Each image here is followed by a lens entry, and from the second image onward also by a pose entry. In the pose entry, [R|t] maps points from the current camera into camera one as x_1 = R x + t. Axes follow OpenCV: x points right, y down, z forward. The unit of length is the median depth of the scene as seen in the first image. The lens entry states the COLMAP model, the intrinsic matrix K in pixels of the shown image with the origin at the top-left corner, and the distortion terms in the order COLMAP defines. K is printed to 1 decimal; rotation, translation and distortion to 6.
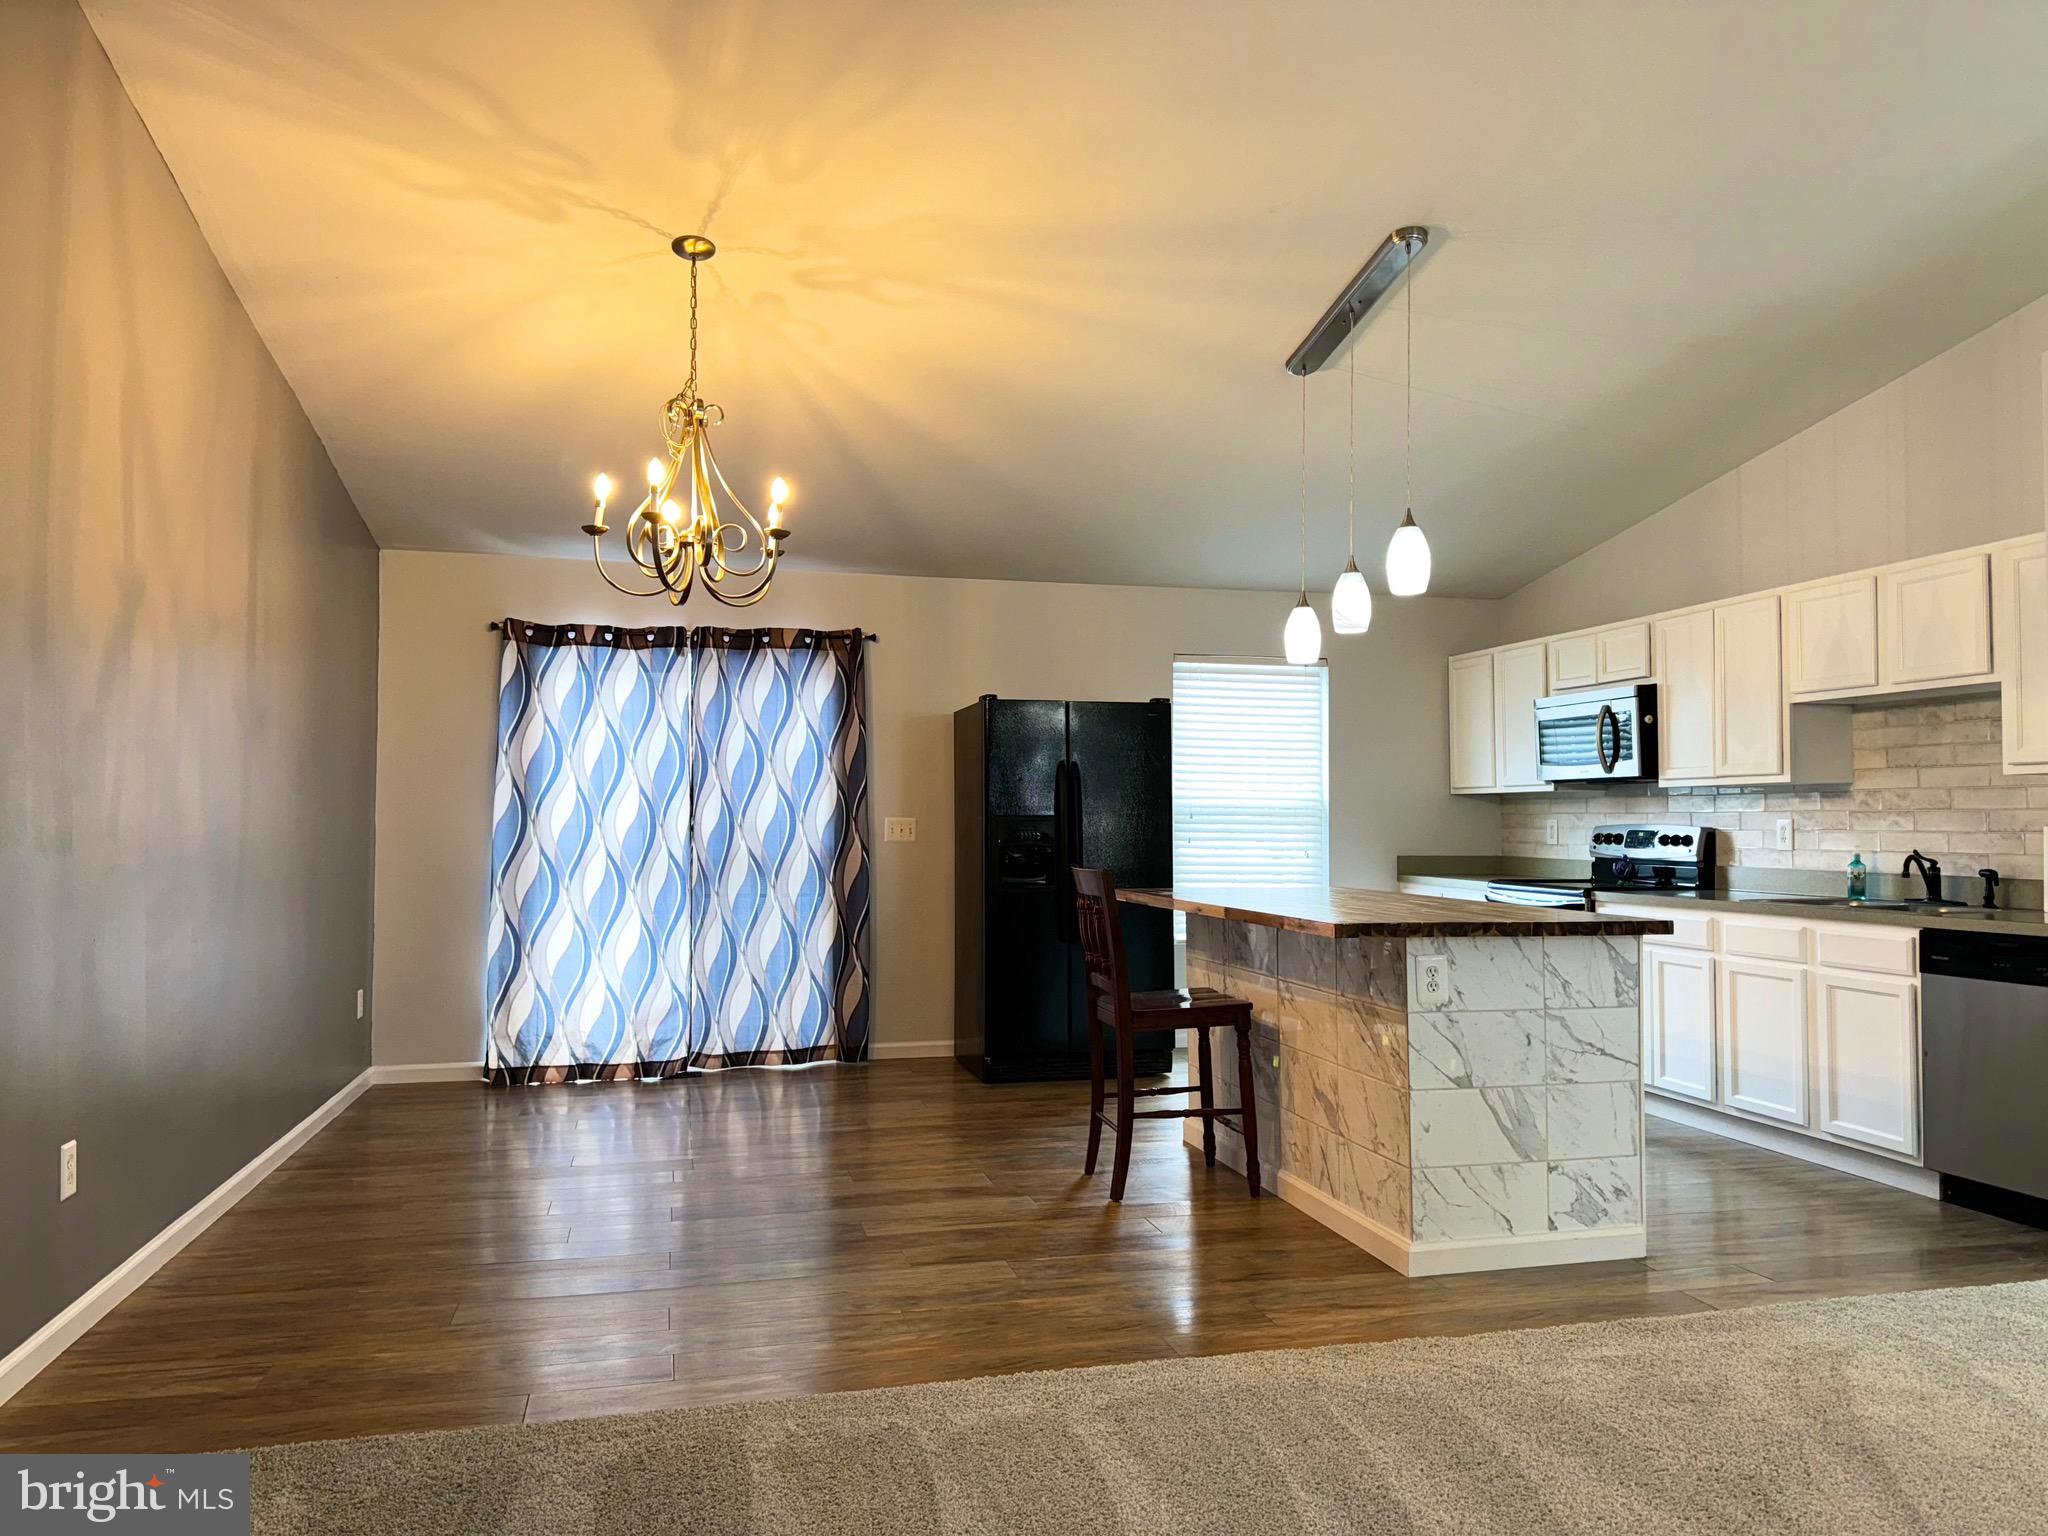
lens RADIAL K [[1448.6, 0, 1024.0], [0, 1448.6, 768.0], [0, 0, 1]] dist [0.084198, -0.129589]
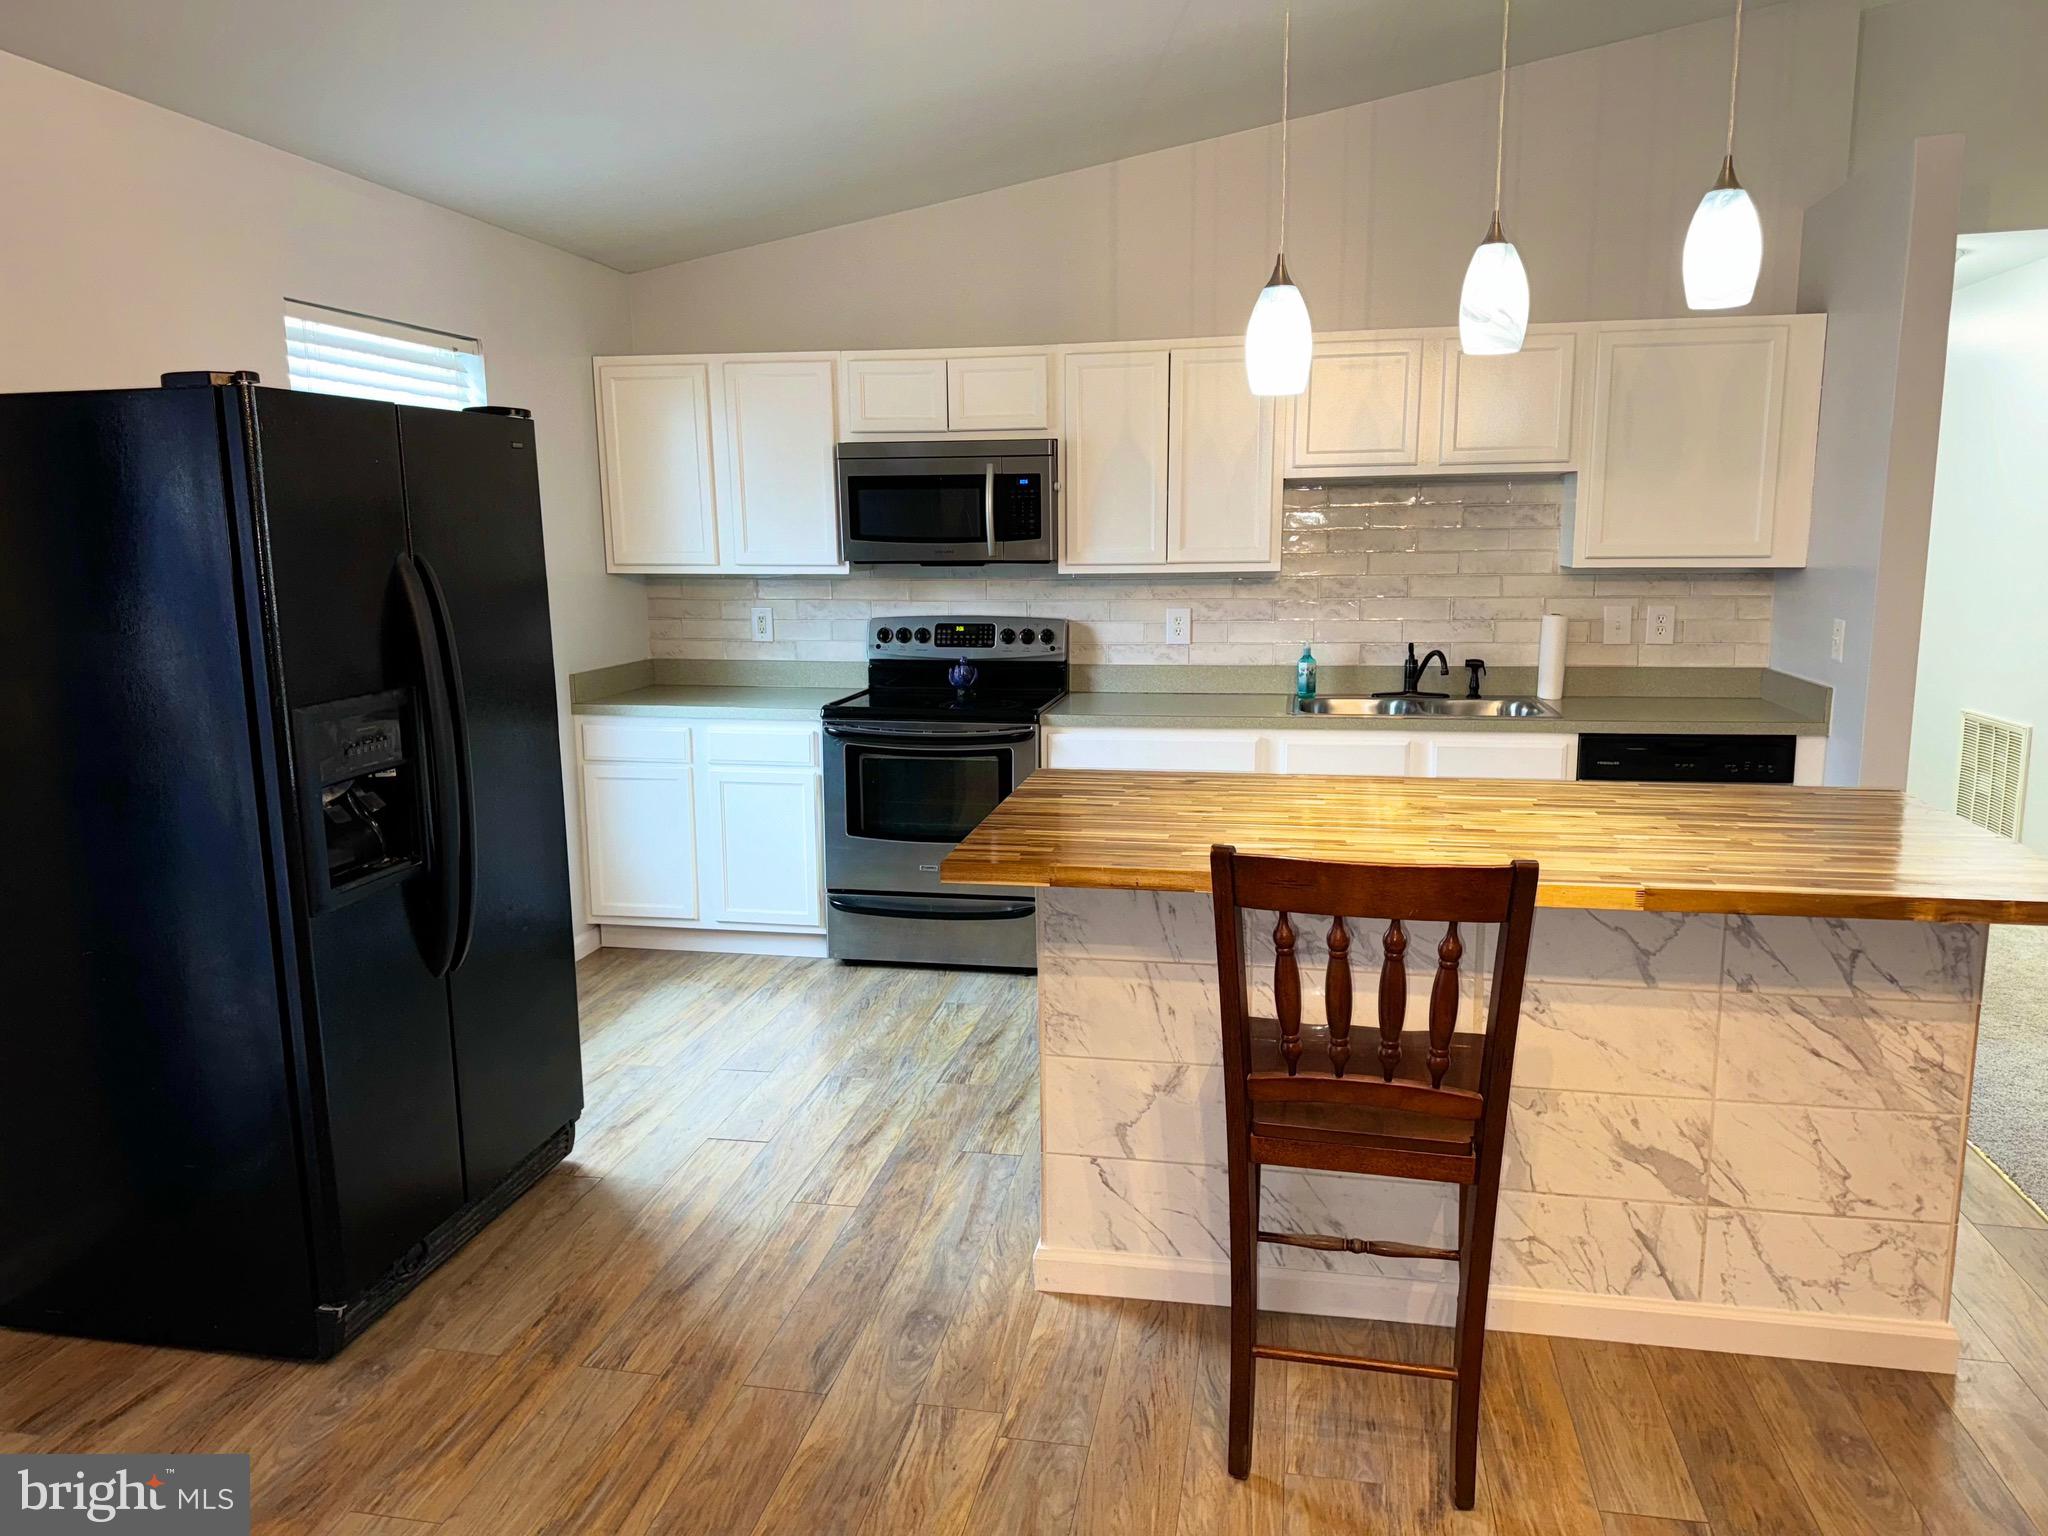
lens RADIAL K [[1448.6, 0, 1024.0], [0, 1448.6, 768.0], [0, 0, 1]] dist [0.084198, -0.129589]
pose [[0.416569, -0.157003, 0.895444, -0.285436], [-0.024246, 0.982705, 0.183583, -0.026061], [-0.908781, -0.098186, 0.405558, 0.673860]]
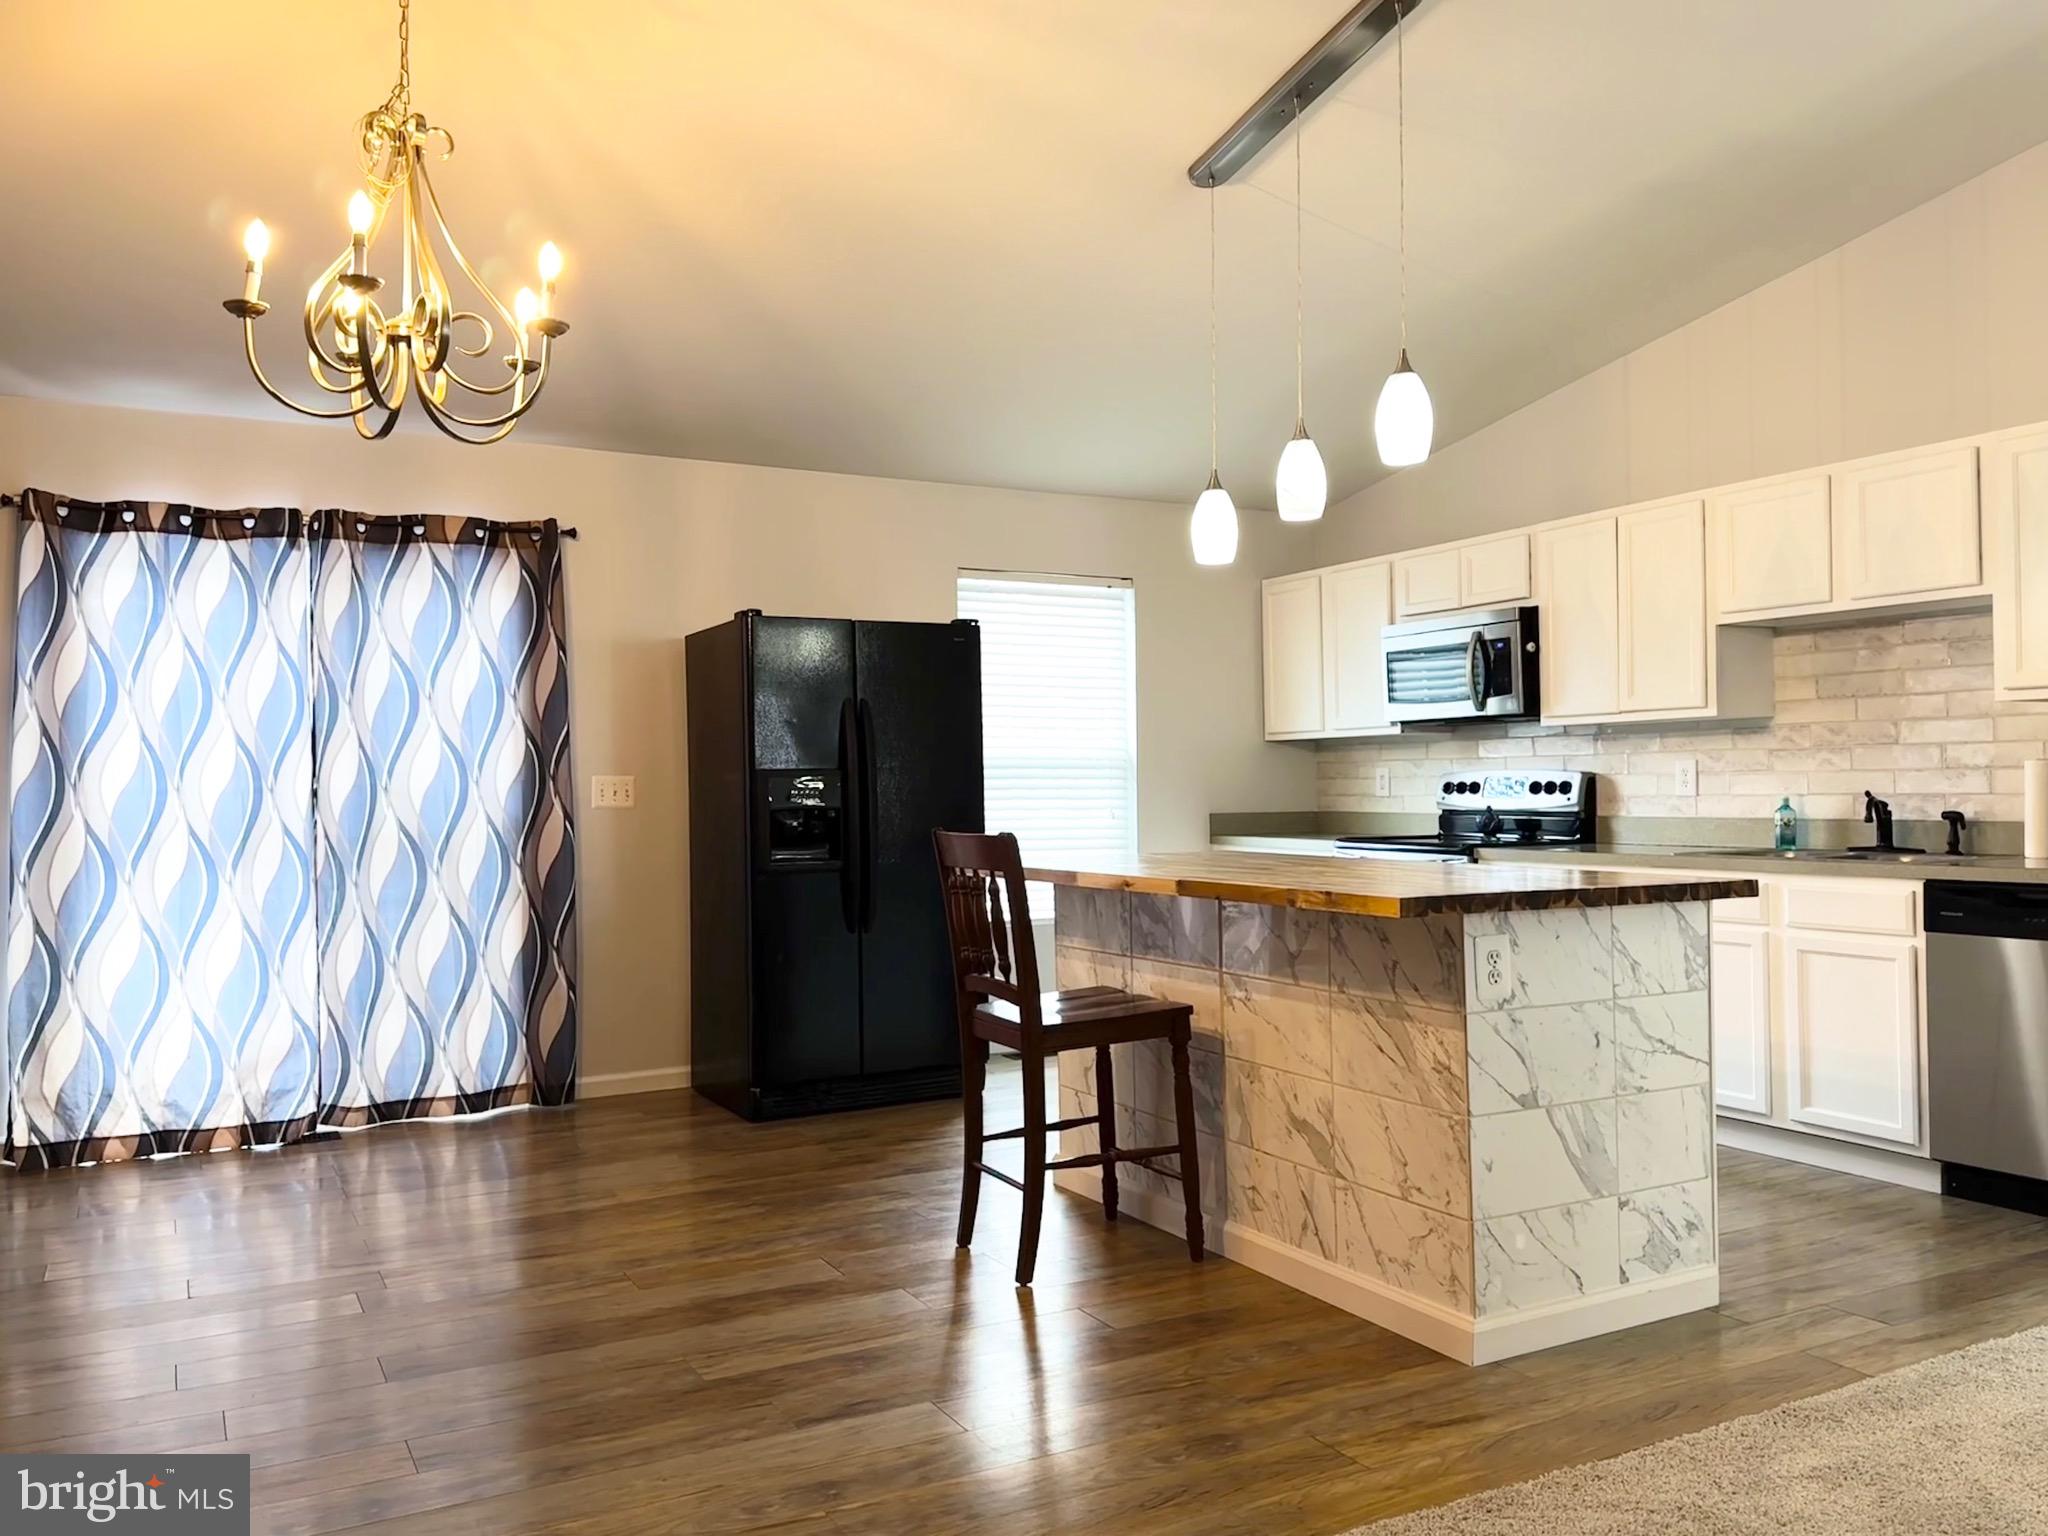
lens RADIAL K [[1602.0, 0, 1024.0], [0, 1602.0, 768.0], [0, 0, 1]] dist [0.081384, -0.161205]
pose [[0.968549, -0.012218, 0.248524, -0.094366], [0.006312, 0.999679, 0.024547, 0.012375], [-0.248744, -0.022206, 0.968315, 0.156028]]
